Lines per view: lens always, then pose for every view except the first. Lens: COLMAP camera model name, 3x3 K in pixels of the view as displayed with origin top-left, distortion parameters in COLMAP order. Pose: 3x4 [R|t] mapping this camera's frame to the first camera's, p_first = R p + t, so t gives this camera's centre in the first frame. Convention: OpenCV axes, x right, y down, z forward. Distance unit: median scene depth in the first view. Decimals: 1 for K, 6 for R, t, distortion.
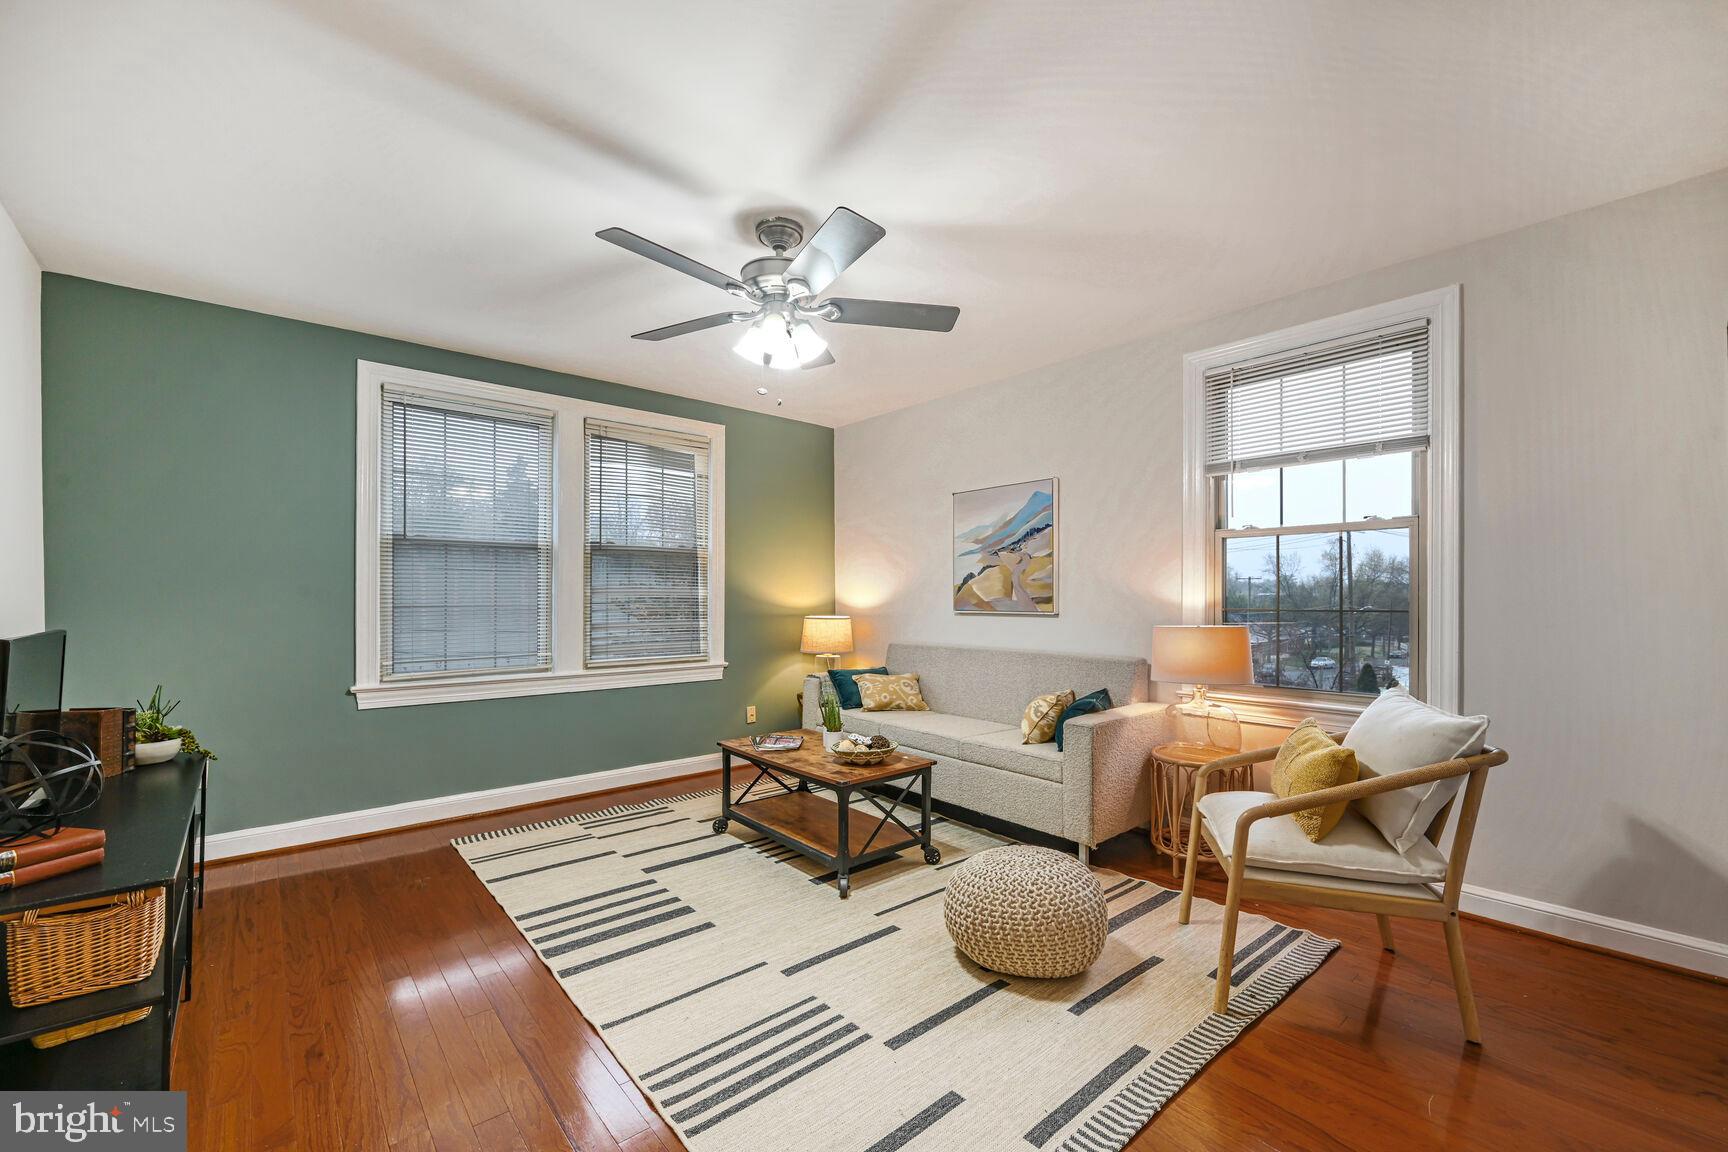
lens RADIAL K [[699.7, 0, 875.2], [0, 699.7, 597.9], [0, 0, 1]] dist [0.000153, 0.000181]
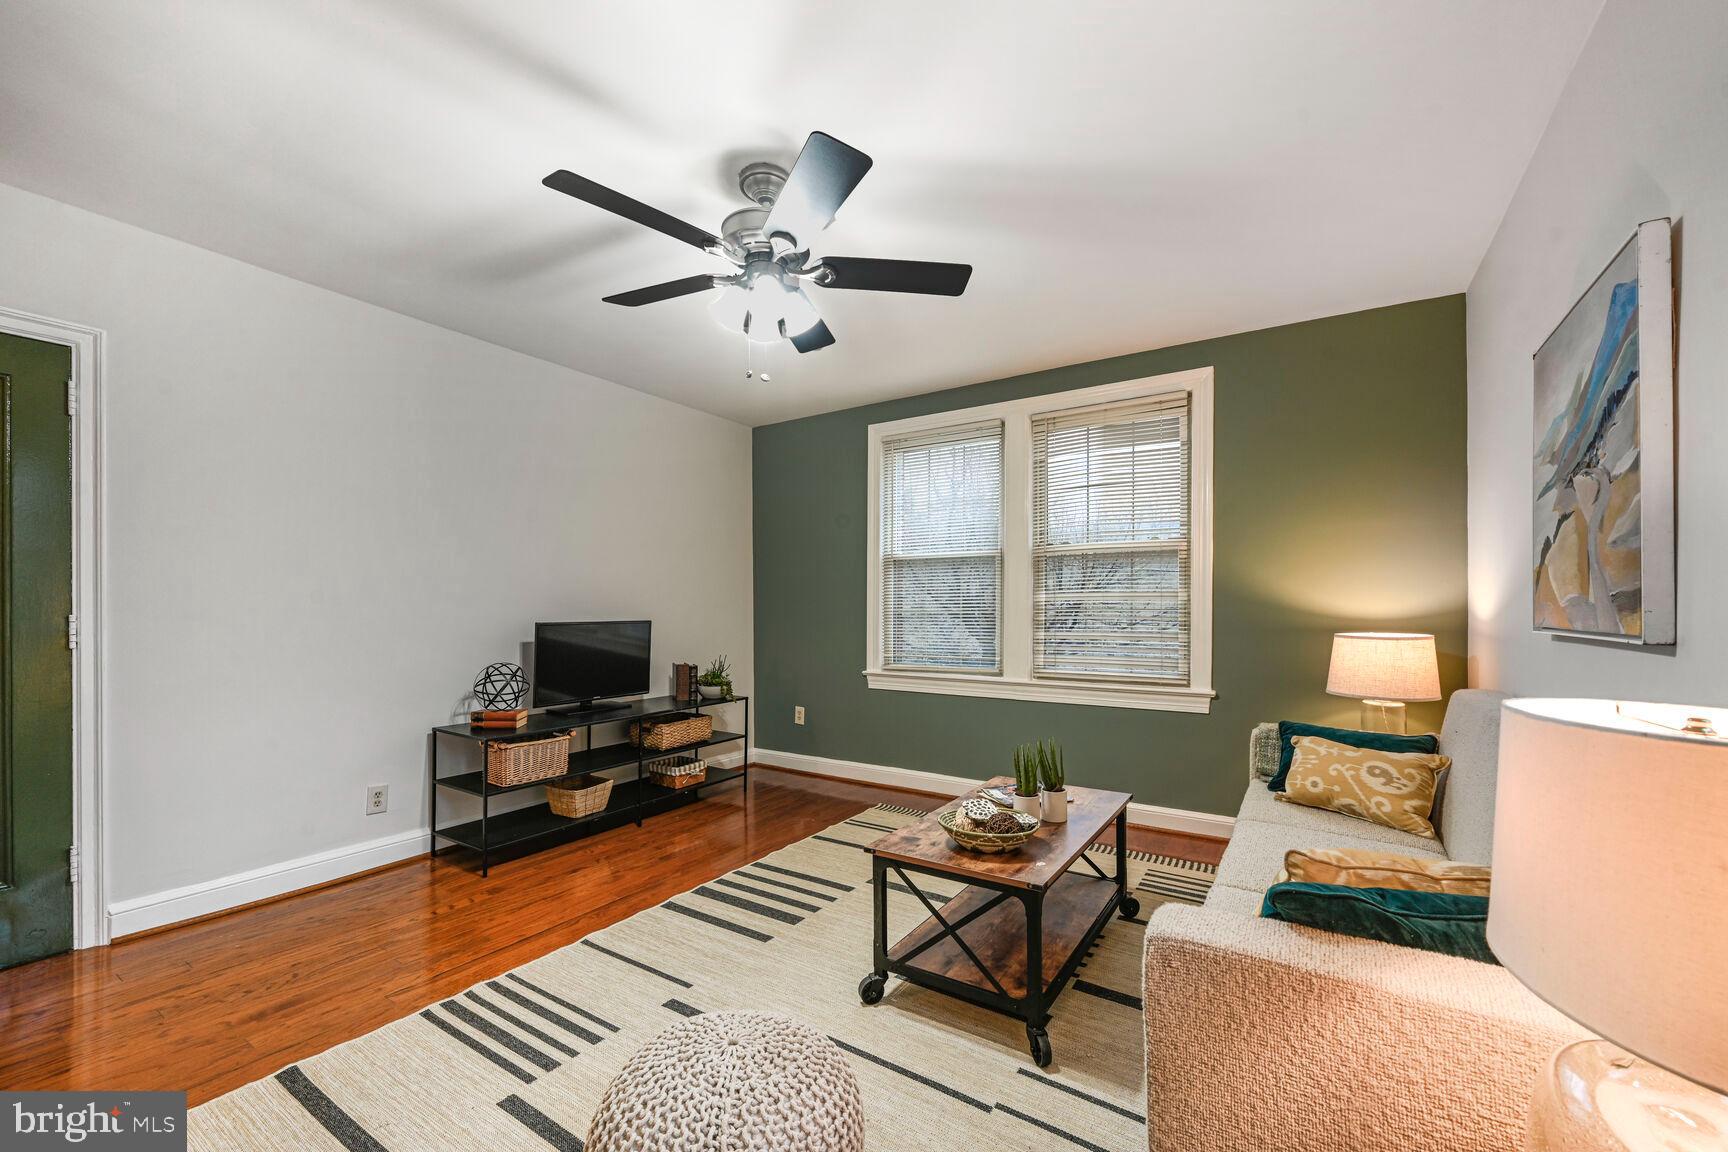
lens RADIAL K [[691.9, 0, 867.9], [0, 691.9, 608.5], [0, 0, 1]] dist [0.000674, -0.000132]
pose [[0.272129, 0.000502, -0.962261, 0.530421], [0.002367, 0.999996, 0.001191, 0.006179], [0.962258, -0.002602, 0.272127, 0.640018]]
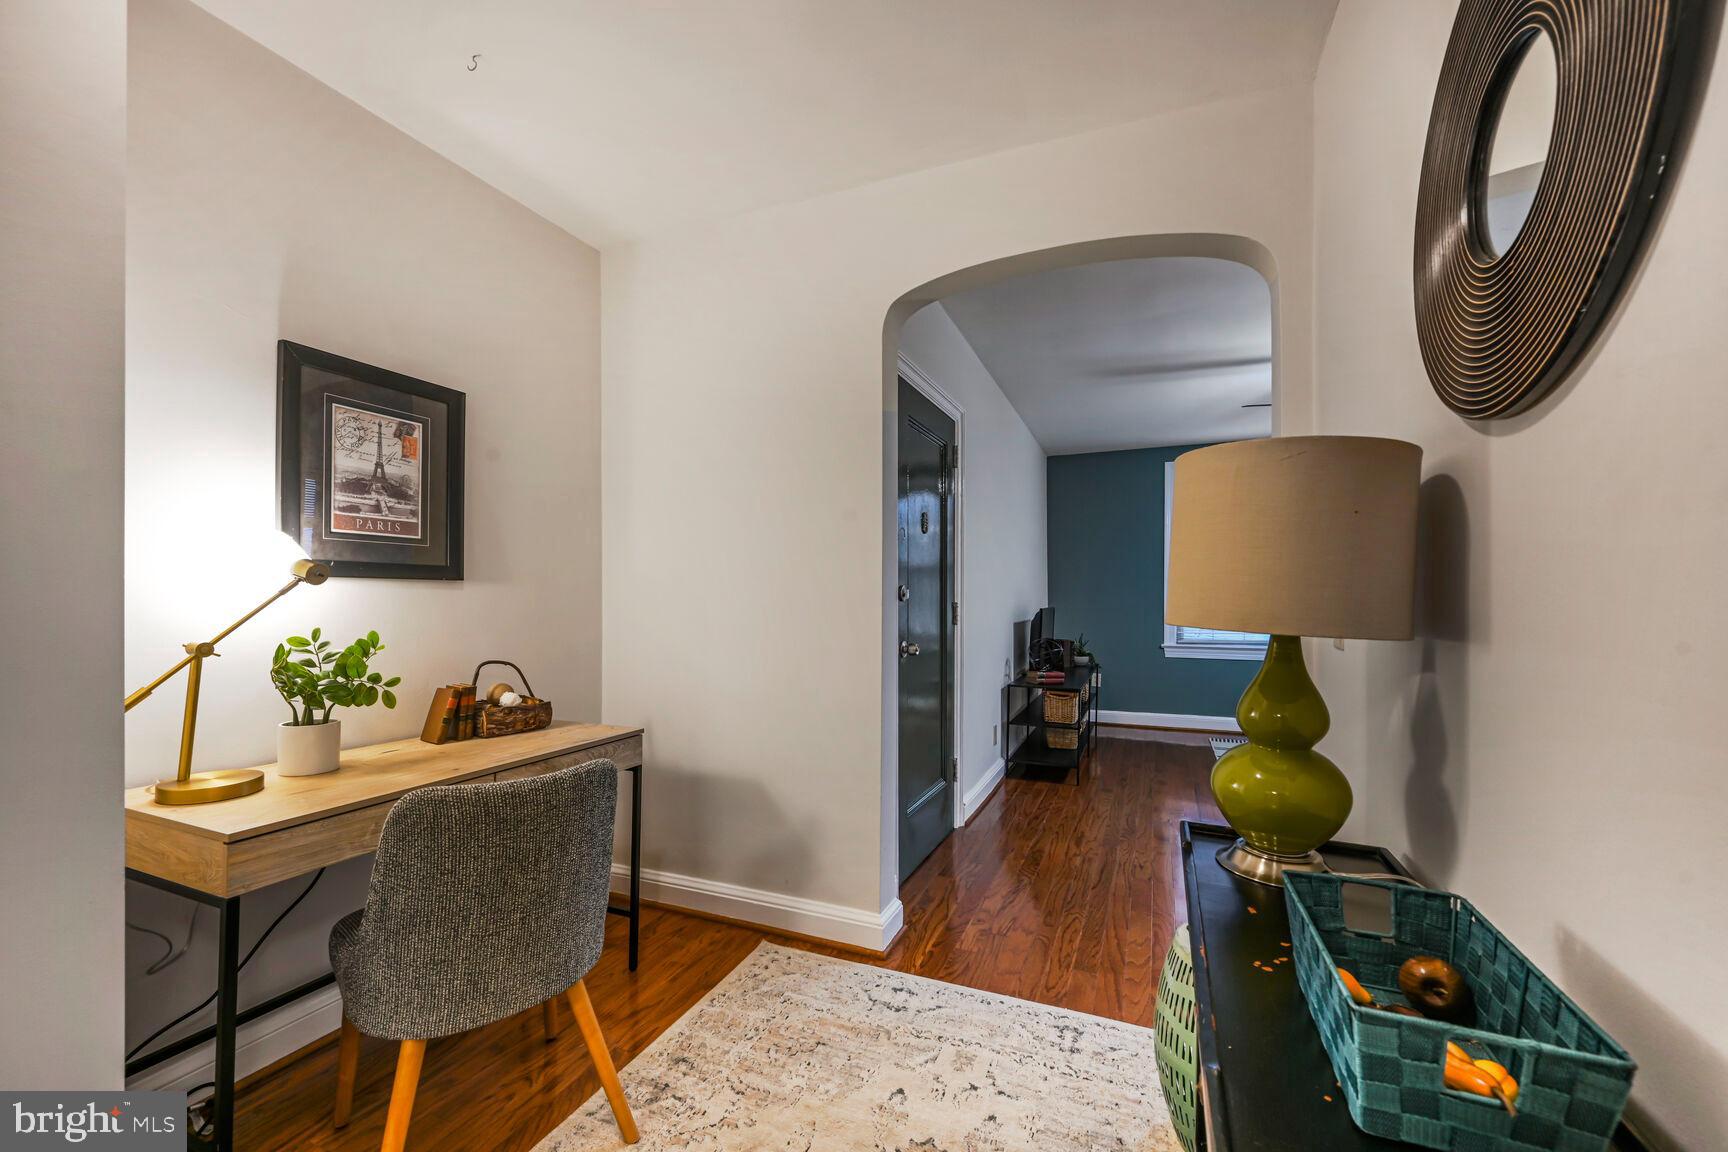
lens RADIAL K [[687.7, 0, 865.5], [0, 687.7, 580.8], [0, 0, 1]] dist [0.000791, 0.000325]
pose [[0.432257, -0.023529, -0.901443, 0.521793], [0.003062, 0.999692, -0.024625, 0.006001], [0.901745, 0.007884, 0.432196, -0.454497]]
